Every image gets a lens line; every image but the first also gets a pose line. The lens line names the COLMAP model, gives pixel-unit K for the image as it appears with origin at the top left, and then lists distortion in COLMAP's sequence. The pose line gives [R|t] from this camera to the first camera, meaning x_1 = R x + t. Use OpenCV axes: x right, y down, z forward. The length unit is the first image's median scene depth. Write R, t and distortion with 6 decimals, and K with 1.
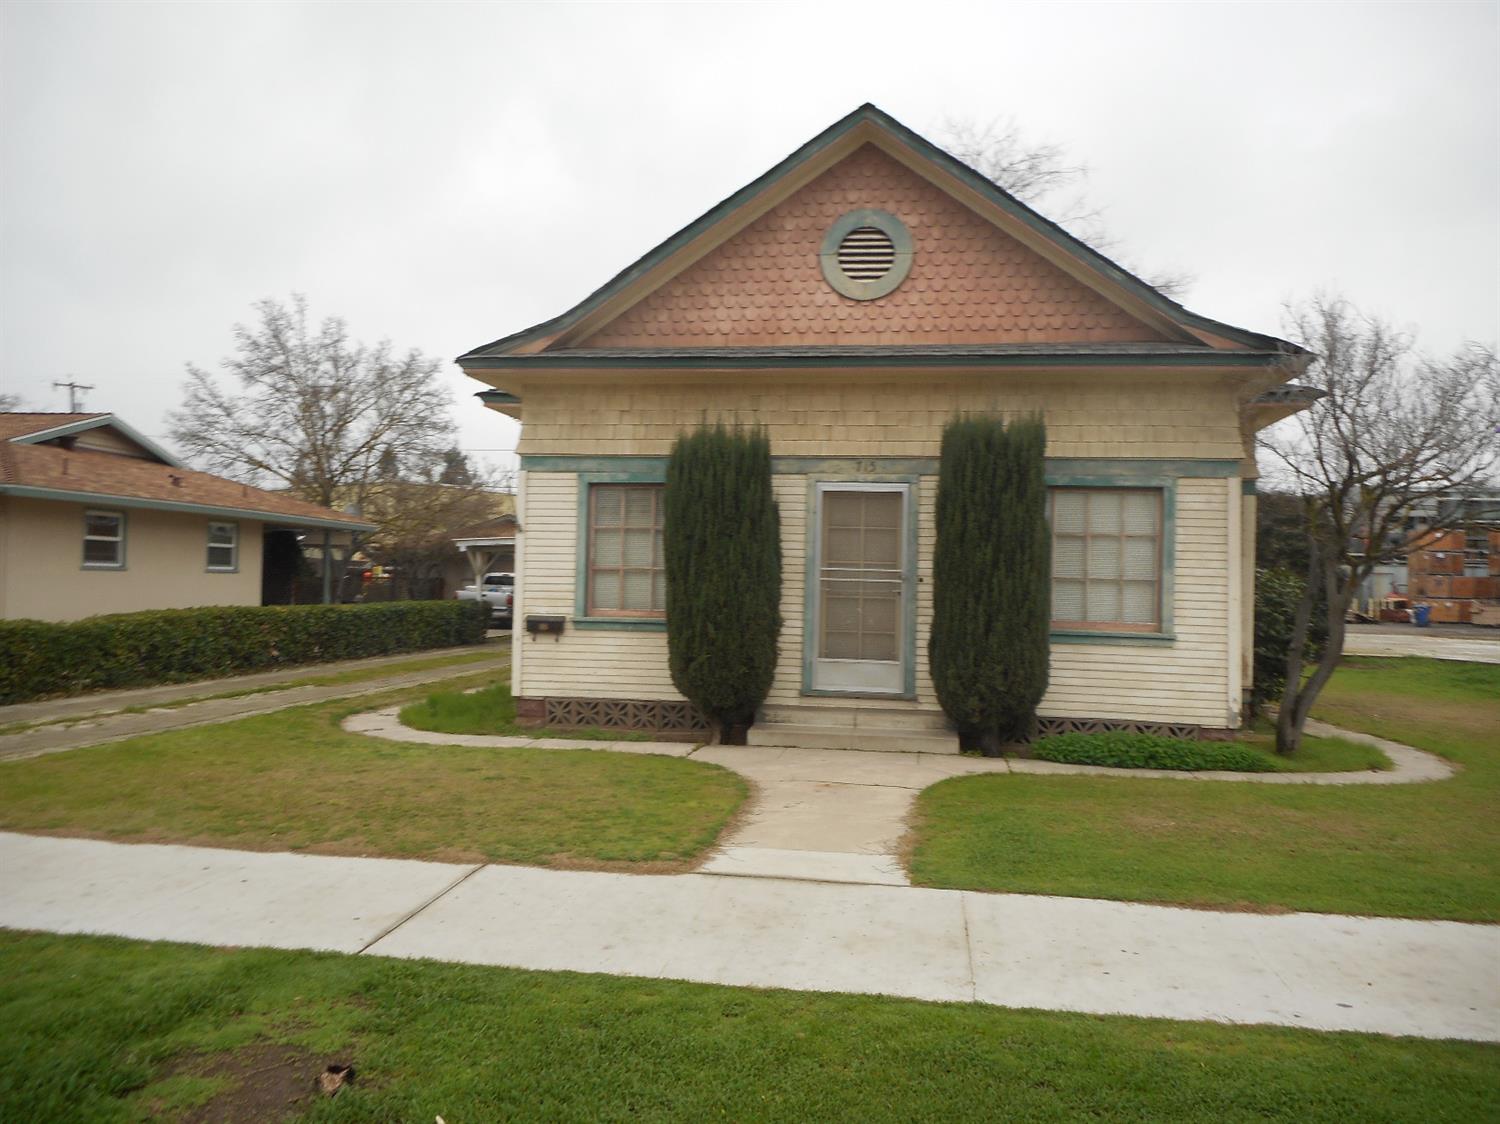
lens RADIAL K [[1128.8, 0, 750.0], [0, 1128.8, 562.0], [0, 0, 1]] dist [-0.004626, 0.004080]
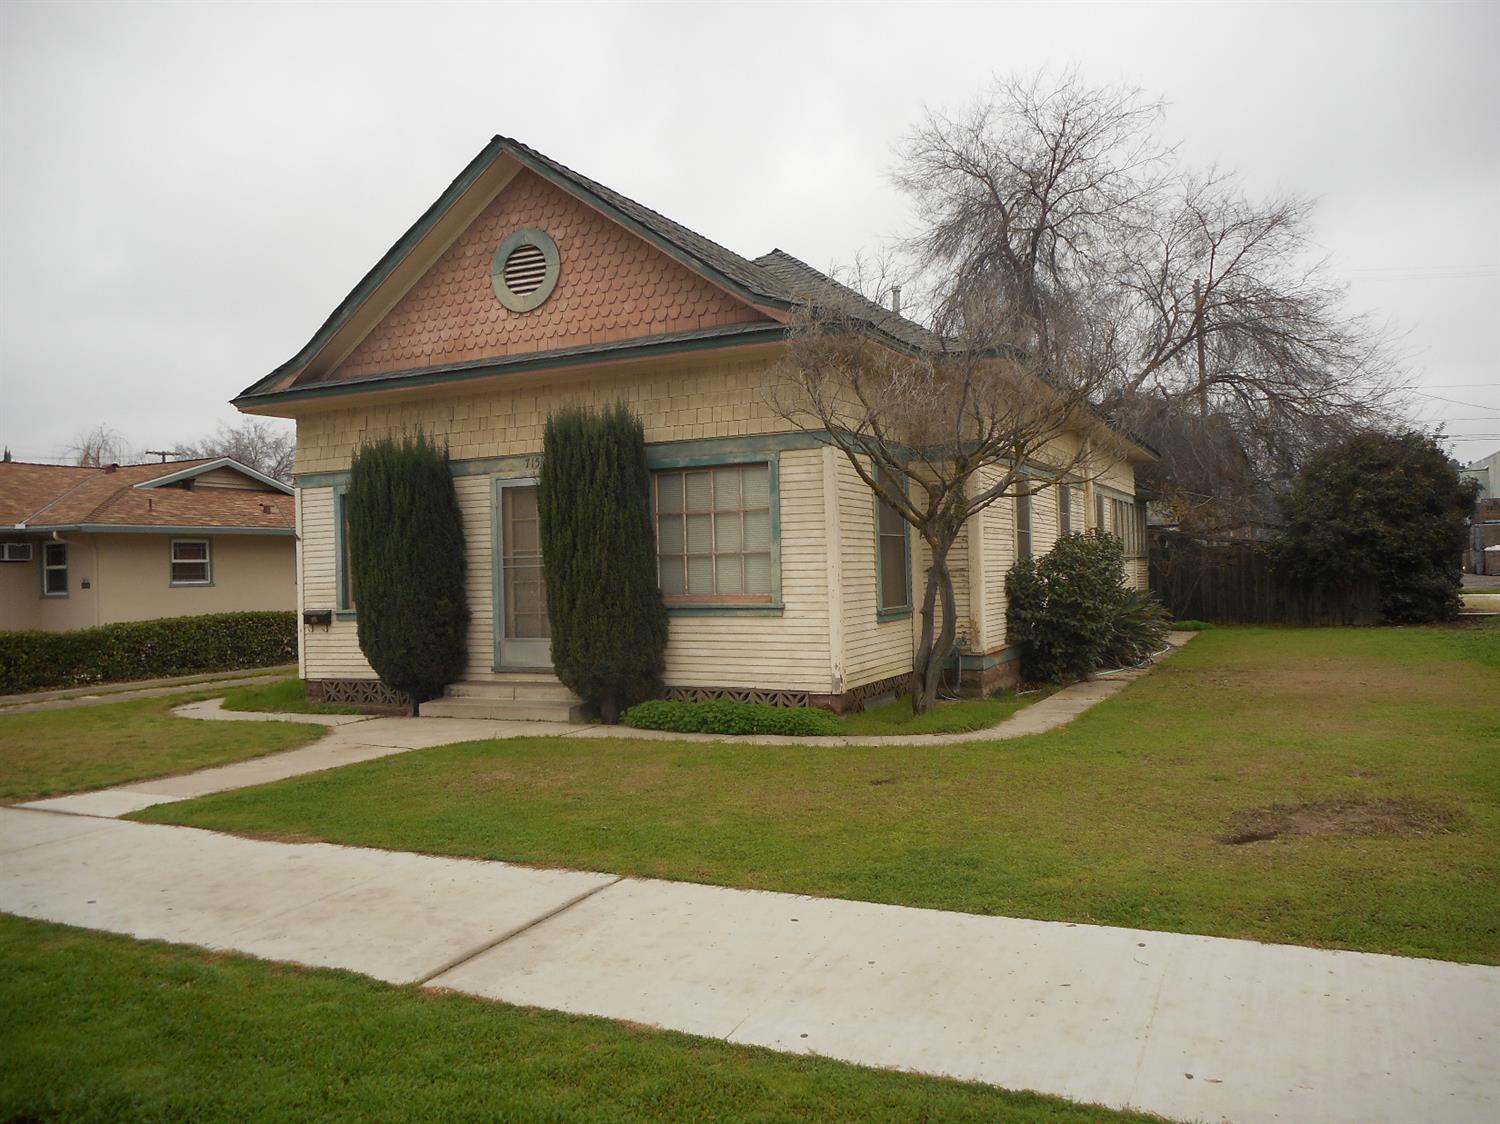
lens RADIAL K [[1128.8, 0, 750.0], [0, 1128.8, 562.0], [0, 0, 1]] dist [-0.004626, 0.004080]
pose [[0.954298, -0.052554, -0.294201, 0.621163], [0.054952, 0.998489, -0.000115, 0.023461], [0.293762, -0.016058, 0.955744, 0.009933]]
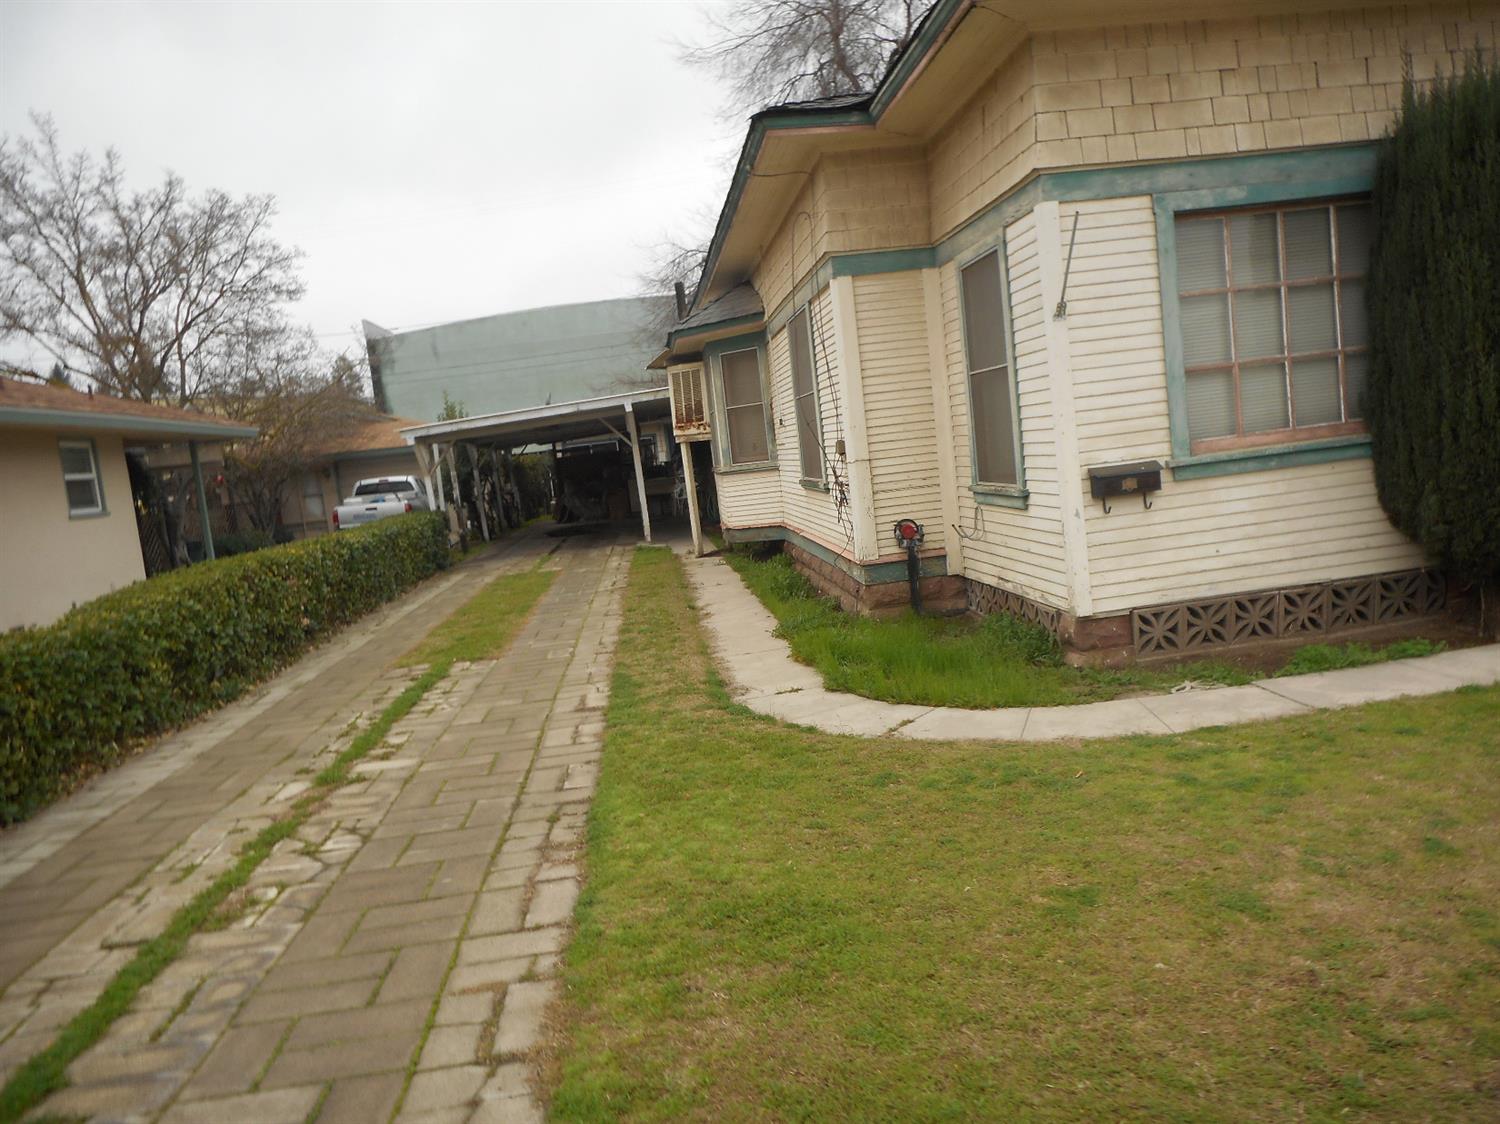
lens RADIAL K [[1128.8, 0, 750.0], [0, 1128.8, 562.0], [0, 0, 1]] dist [-0.004626, 0.004080]
pose [[0.957627, -0.155776, 0.242249, -0.517389], [0.127897, 0.983632, 0.126930, 0.001030], [-0.258056, -0.090569, 0.961875, 0.531378]]
